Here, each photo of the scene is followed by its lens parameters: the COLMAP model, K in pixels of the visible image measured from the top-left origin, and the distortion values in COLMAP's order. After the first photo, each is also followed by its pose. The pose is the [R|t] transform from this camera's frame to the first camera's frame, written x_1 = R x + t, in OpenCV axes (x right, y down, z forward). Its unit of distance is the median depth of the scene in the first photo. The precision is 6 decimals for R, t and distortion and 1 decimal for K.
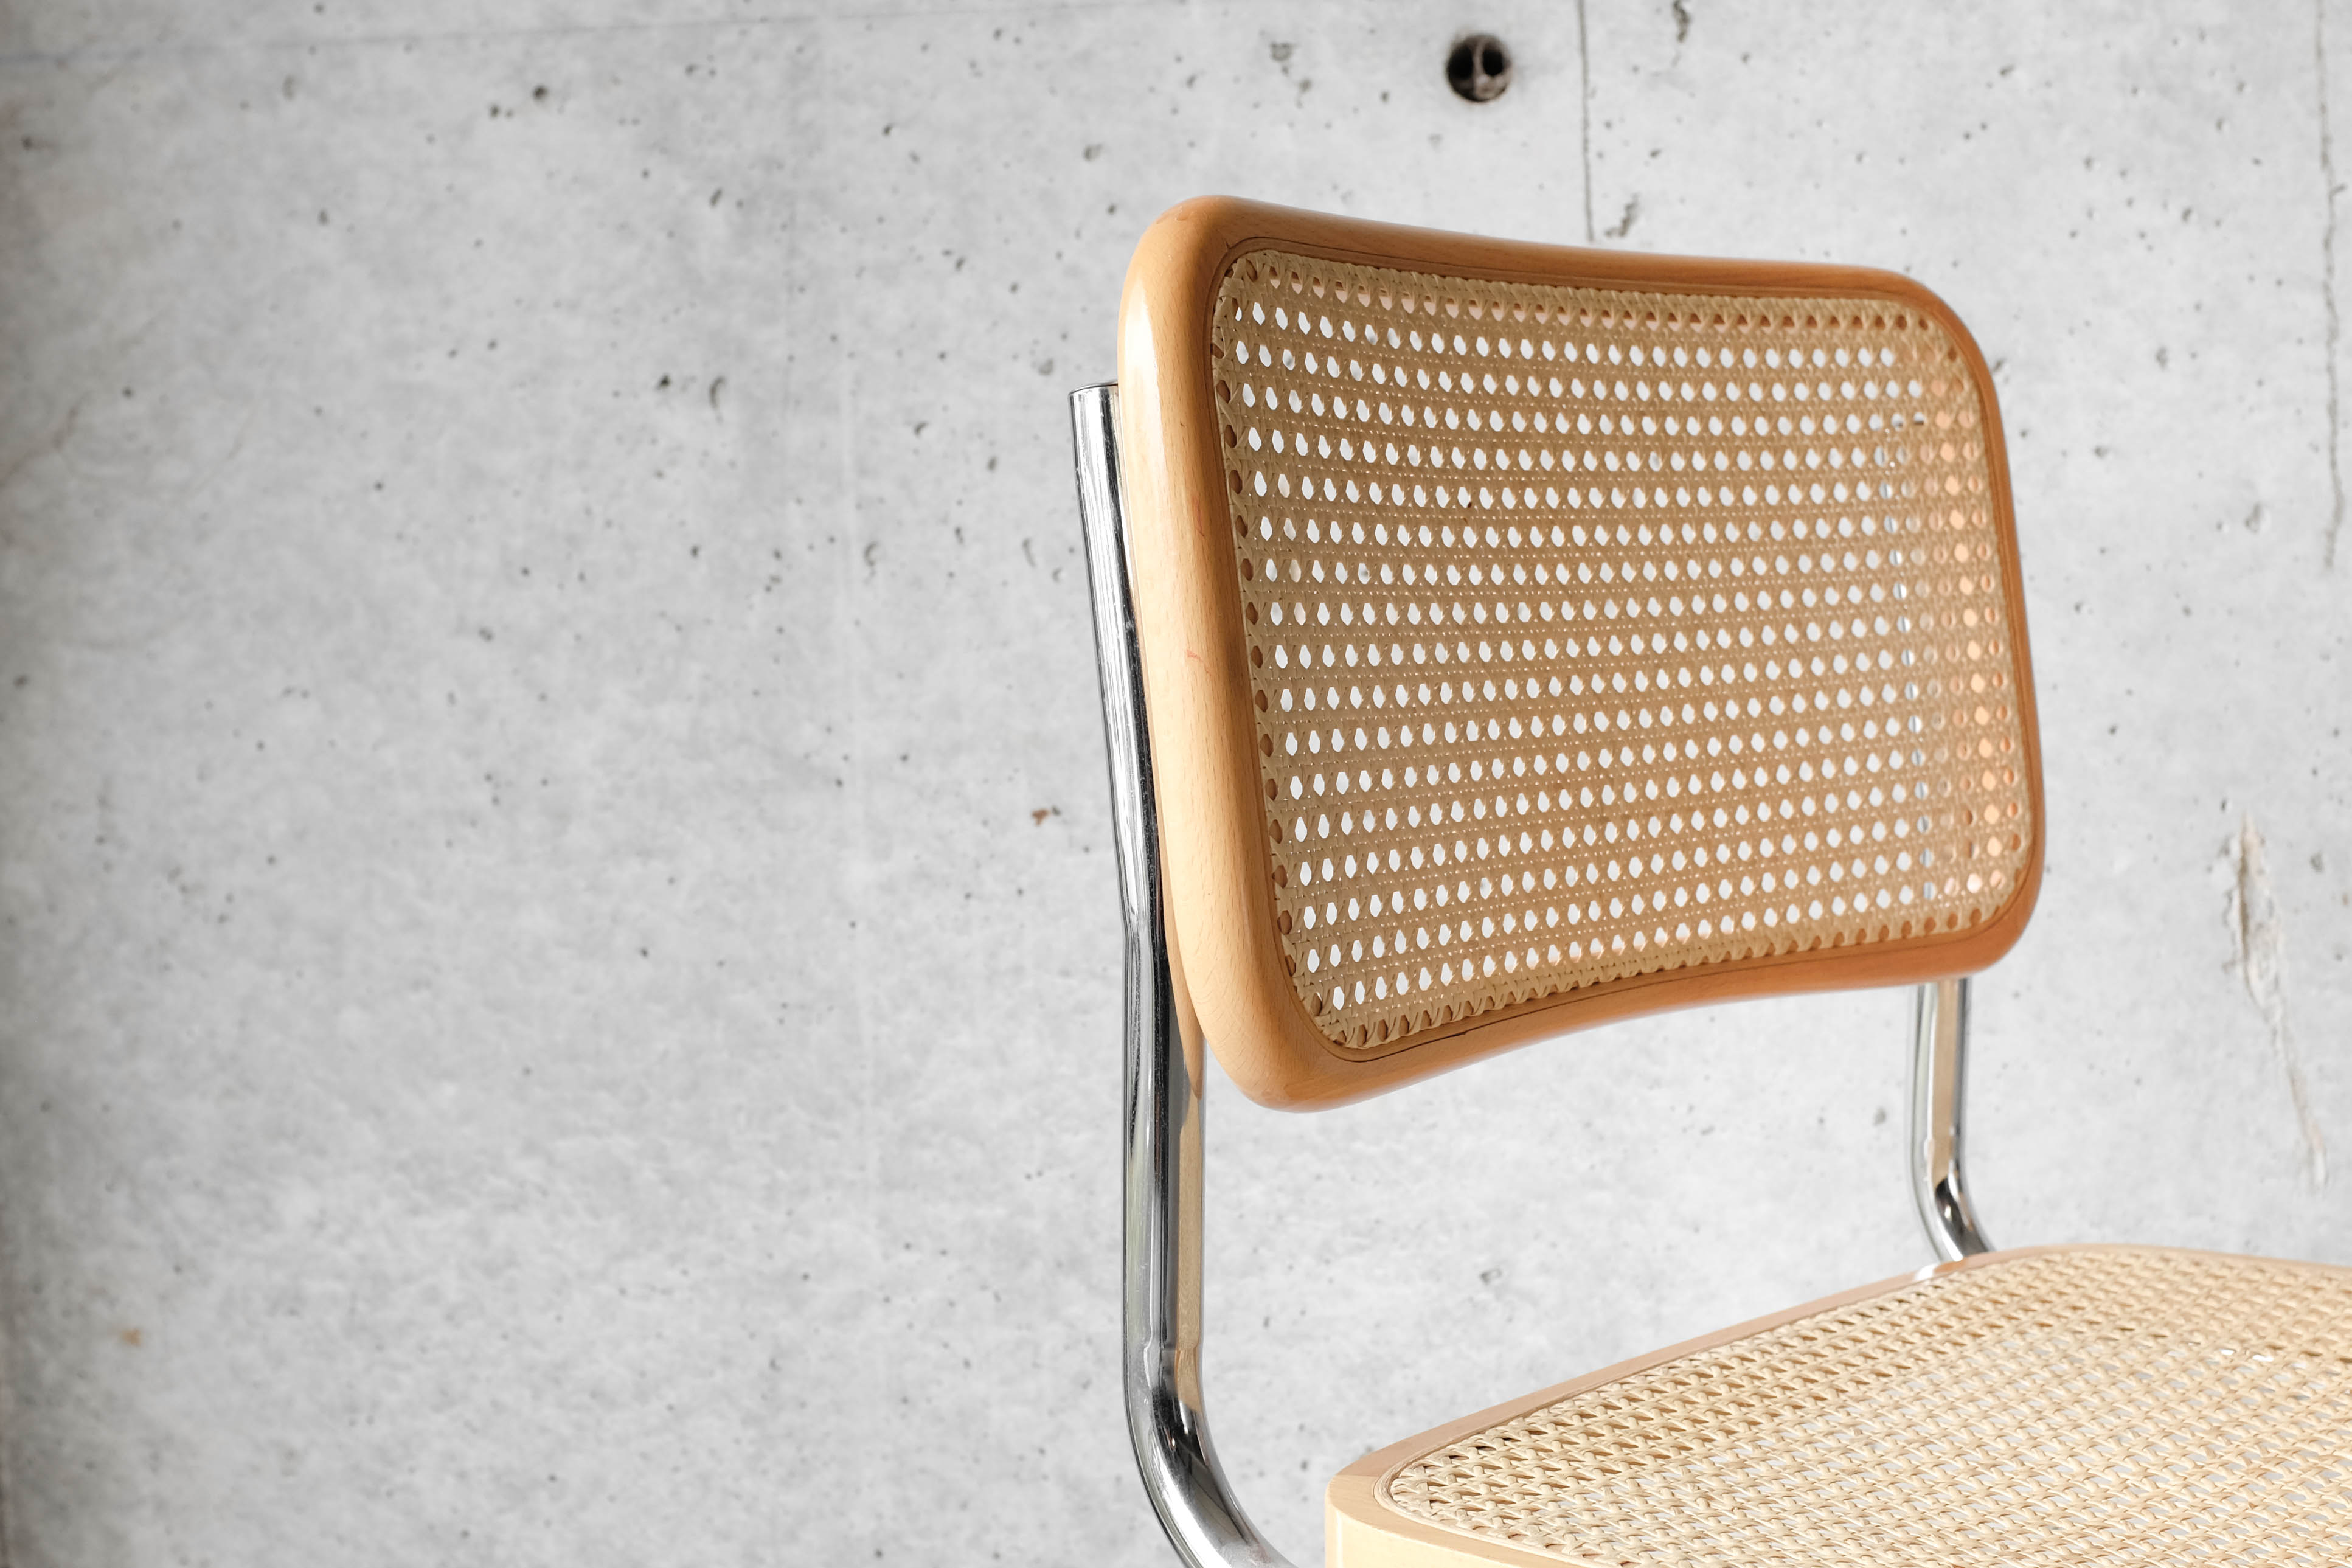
lens RADIAL K [[3032.0, 0, 1255.2], [0, 3032.0, 896.1], [0, 0, 1]] dist [-0.100181, 0.118205]
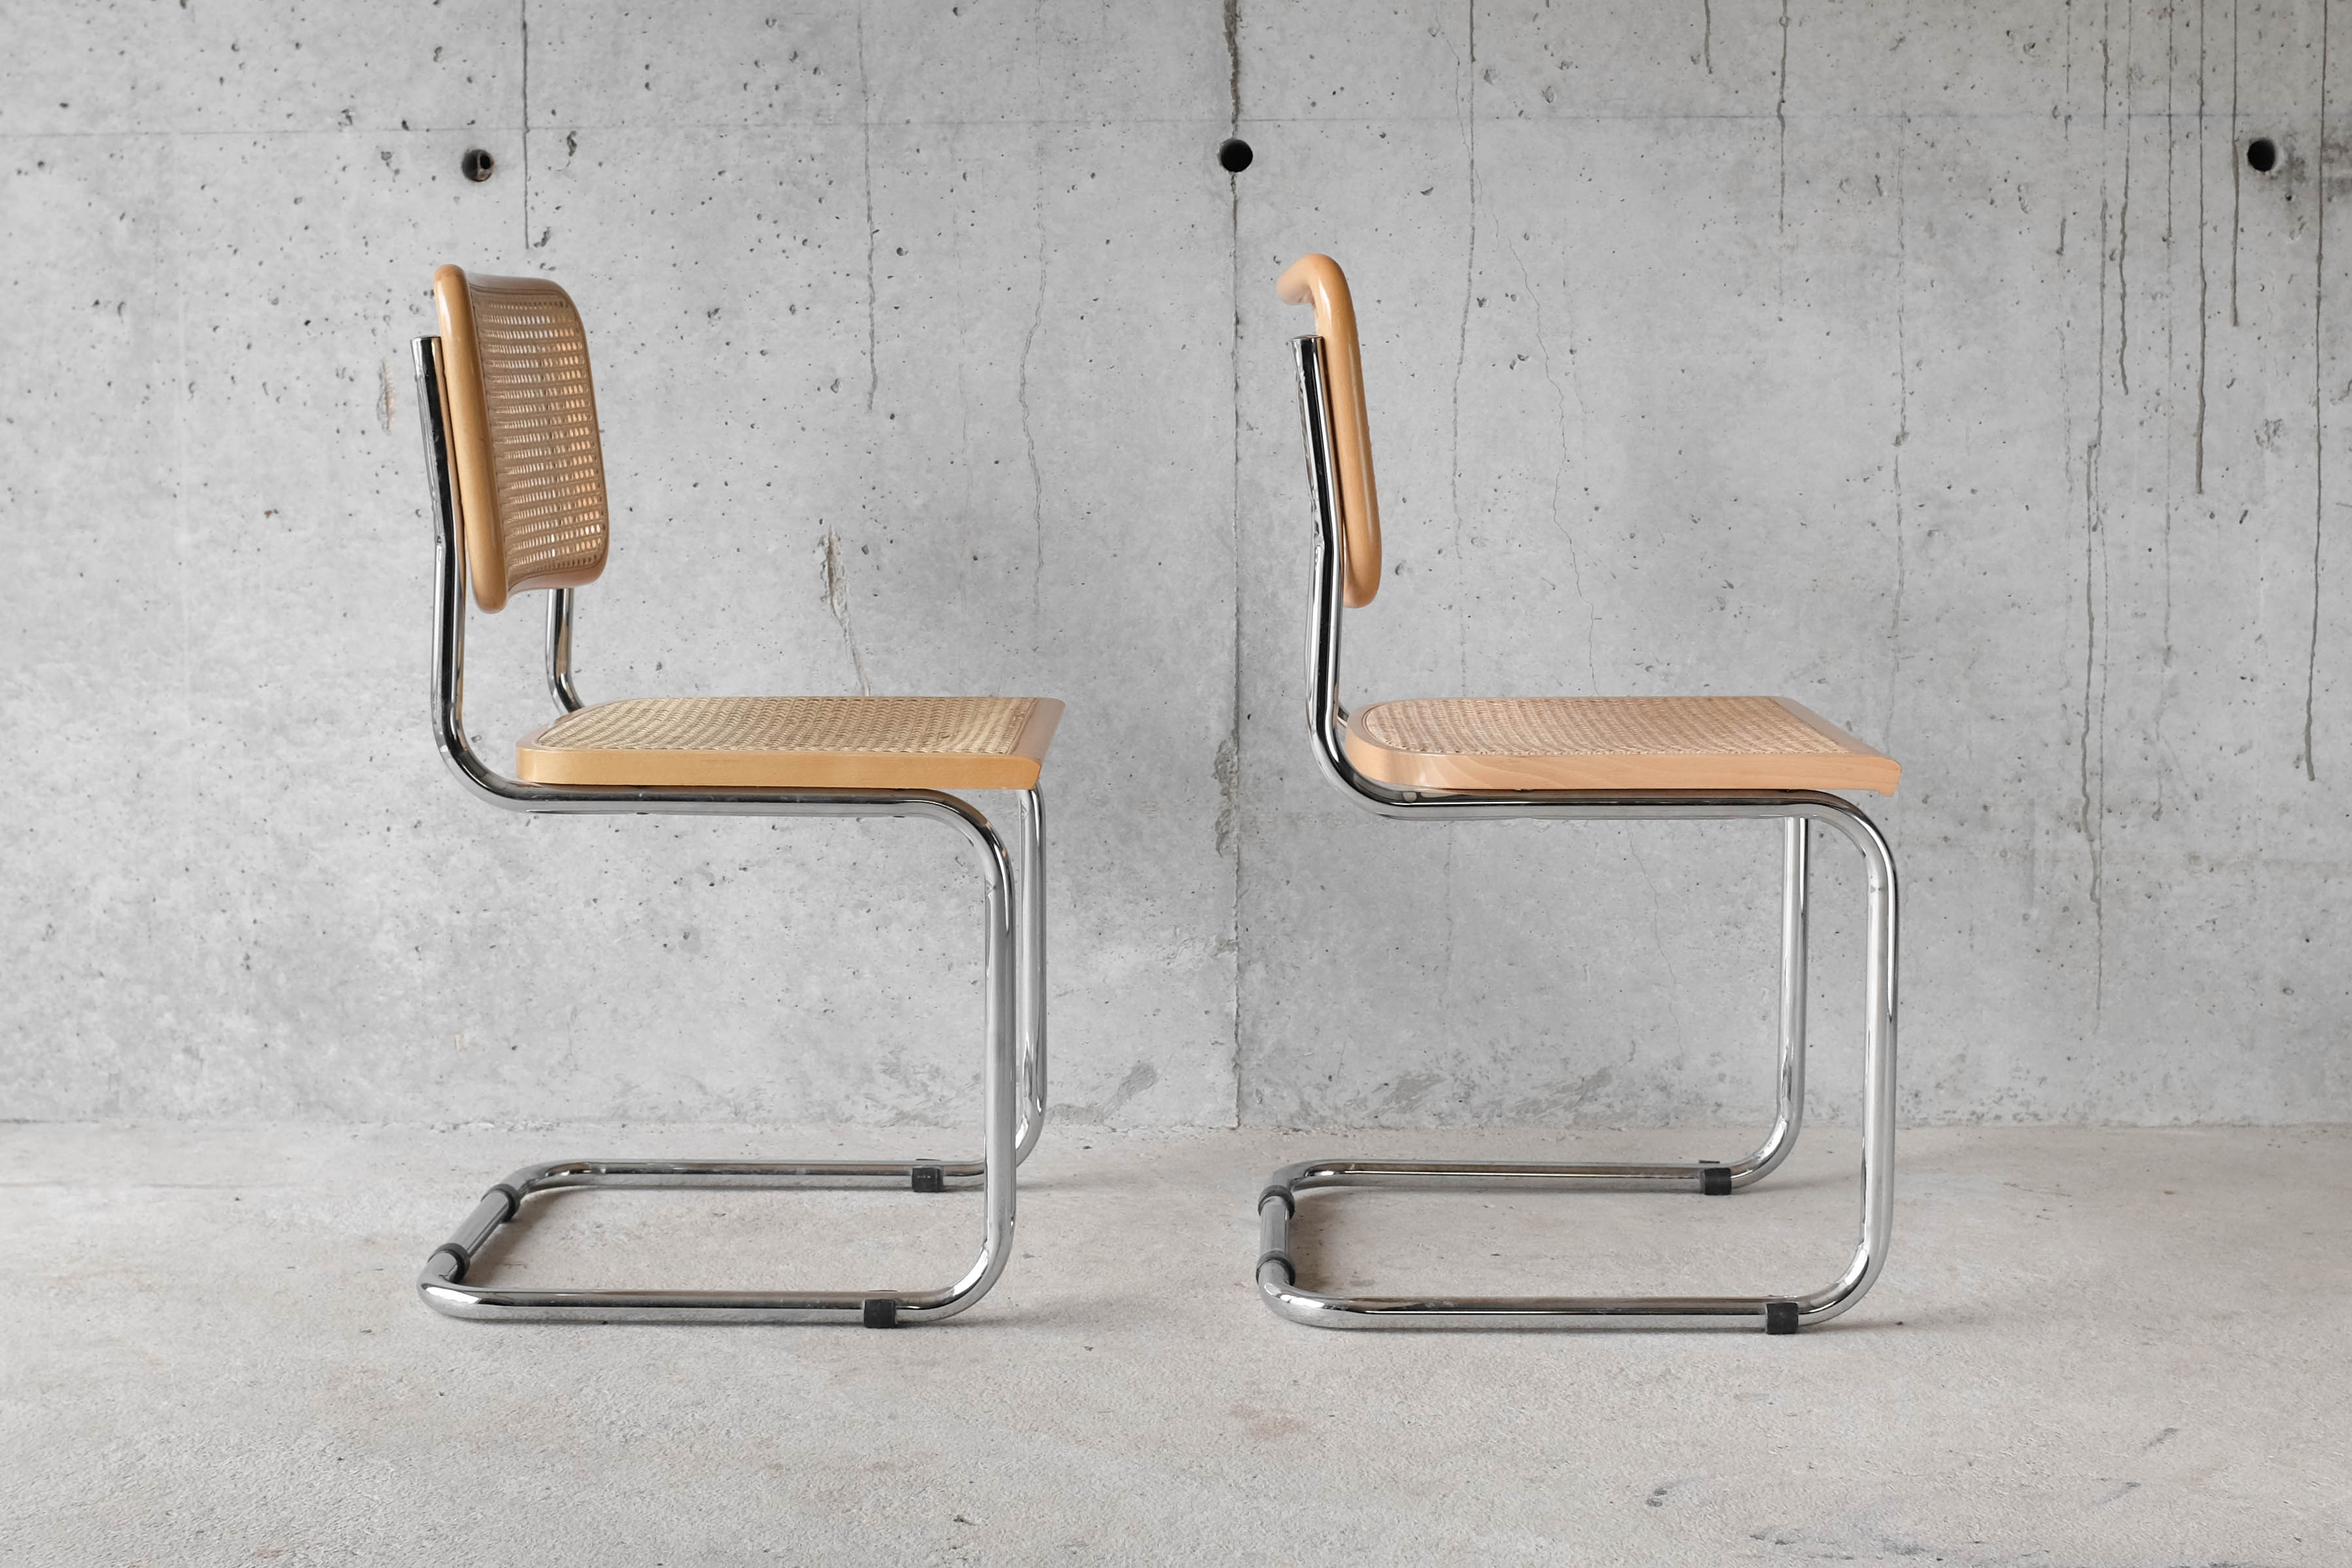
lens RADIAL K [[3236.2, 0, 1151.9], [0, 3236.2, 664.9], [0, 0, 1]] dist [-0.106604, 0.133663]
pose [[0.999563, 0.025945, 0.014144, 0.514281], [-0.025782, 0.999601, -0.011561, 0.088568], [-0.014439, 0.011192, 0.999833, -1.239547]]
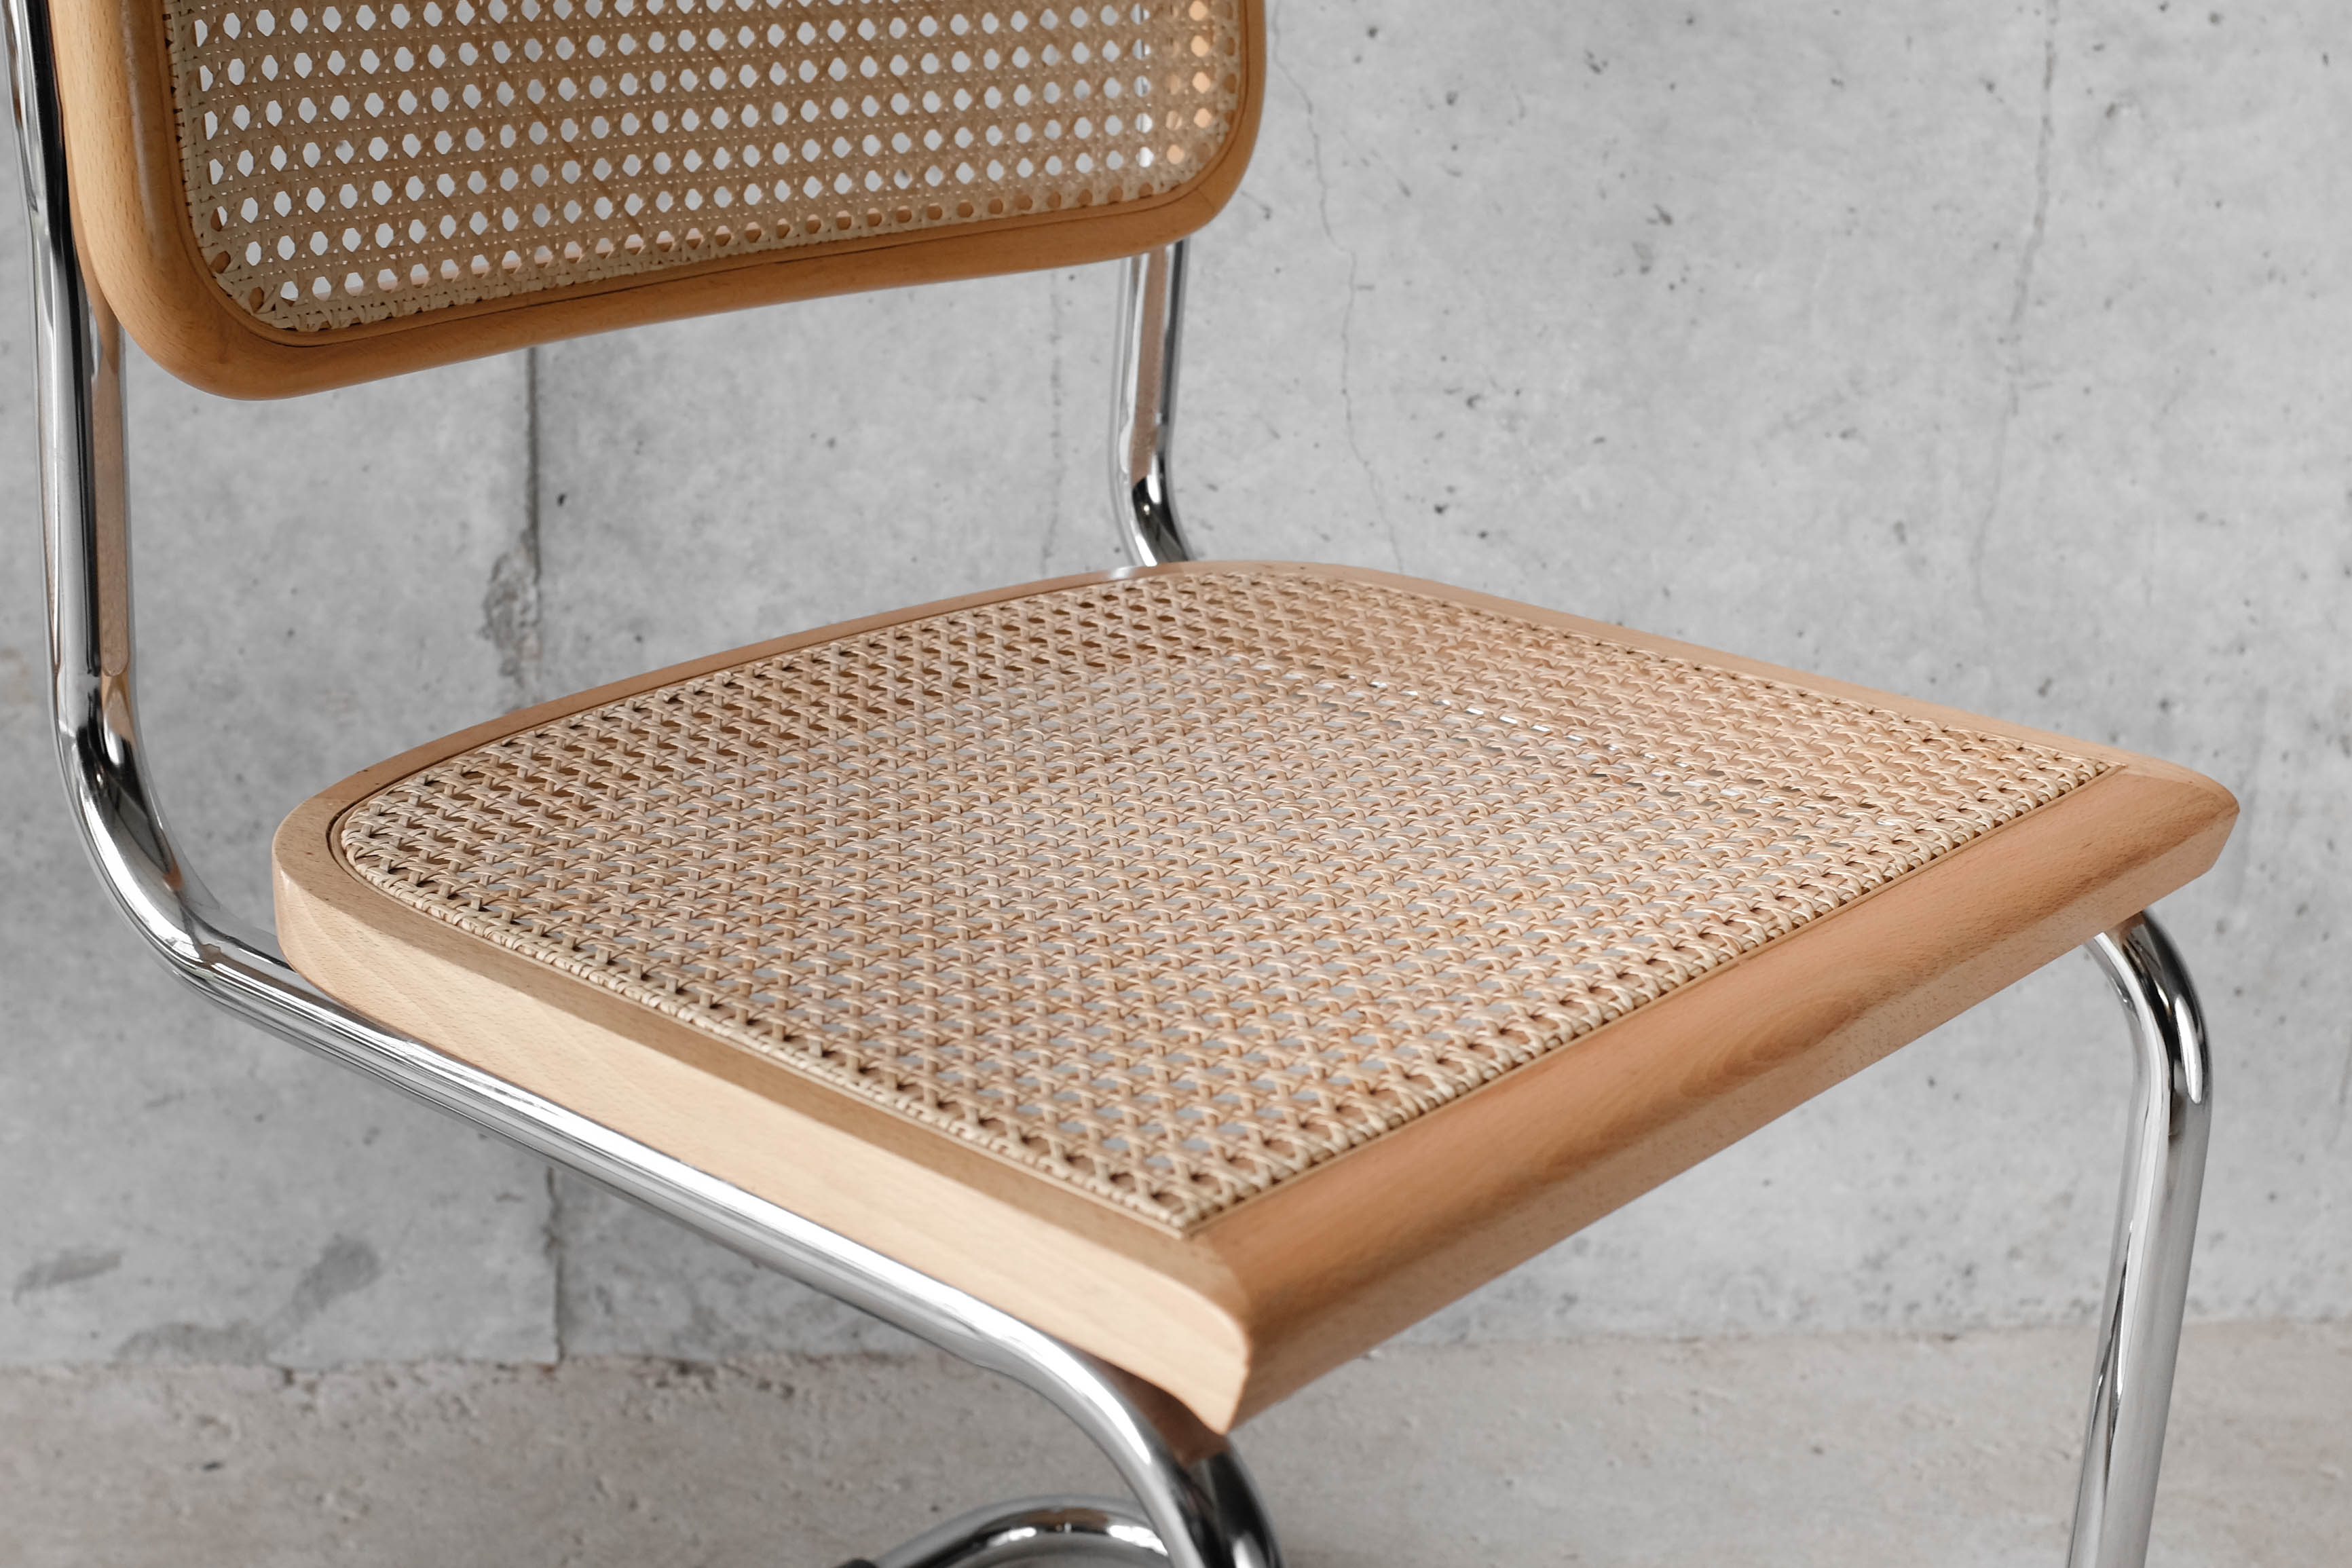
lens RADIAL K [[3401.9, 0, 1176.0], [0, 3401.9, 784.0], [0, 0, 1]] dist [-0.092709, 0.061807]
pose [[0.986344, 0.011536, 0.164296, 0.628647], [-0.049446, 0.972268, 0.228581, -0.060716], [-0.157103, -0.233583, 0.959561, -0.038681]]
